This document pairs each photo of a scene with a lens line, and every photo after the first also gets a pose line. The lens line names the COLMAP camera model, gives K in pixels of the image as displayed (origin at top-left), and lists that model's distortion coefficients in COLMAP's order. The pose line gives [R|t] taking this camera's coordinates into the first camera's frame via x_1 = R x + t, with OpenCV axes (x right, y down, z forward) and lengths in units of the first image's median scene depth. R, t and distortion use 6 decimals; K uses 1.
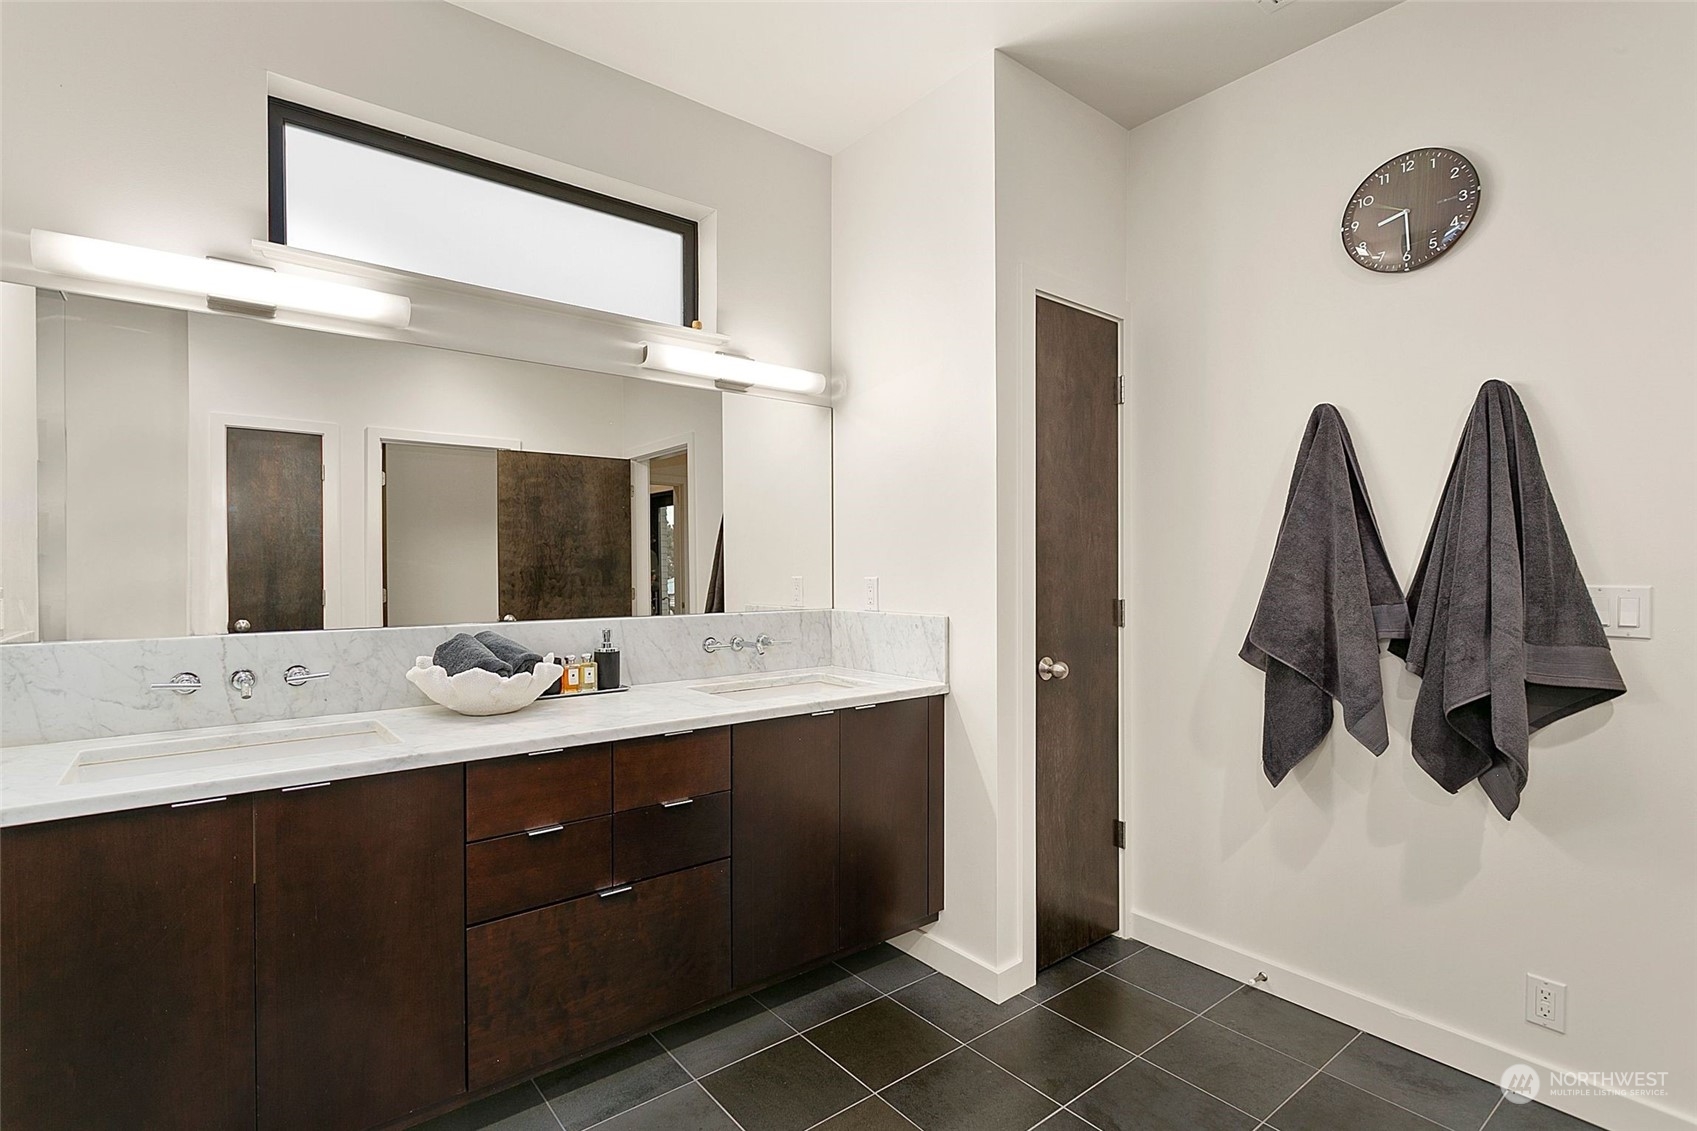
lens RADIAL K [[808.1, 0, 852.5], [0, 808.1, 568.3], [0, 0, 1]] dist [0.000294, -0.000280]
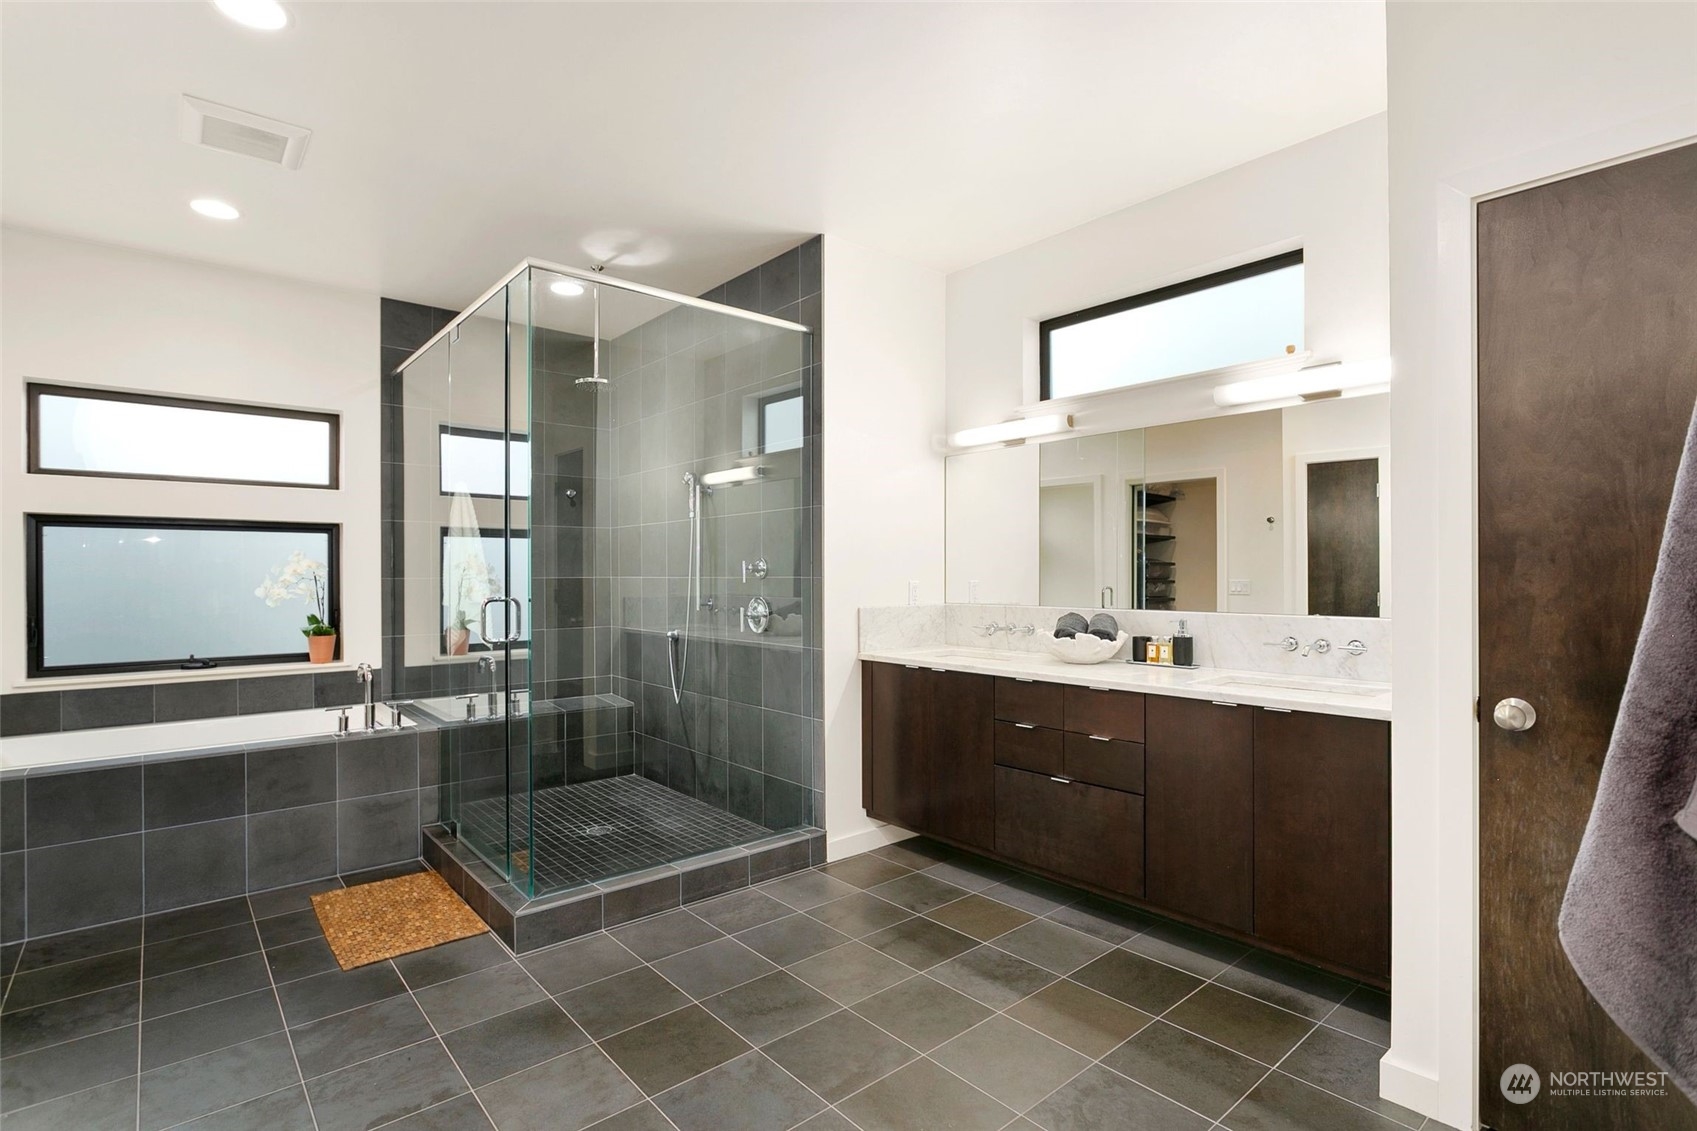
lens RADIAL K [[808.1, 0, 849.9], [0, 808.1, 567.7], [0, 0, 1]] dist [0.000294, -0.000280]
pose [[0.043641, -0.006520, -0.999026, 0.973017], [-0.000951, 0.999978, -0.006568, 0.000925], [0.999047, 0.001237, 0.043634, 0.408265]]
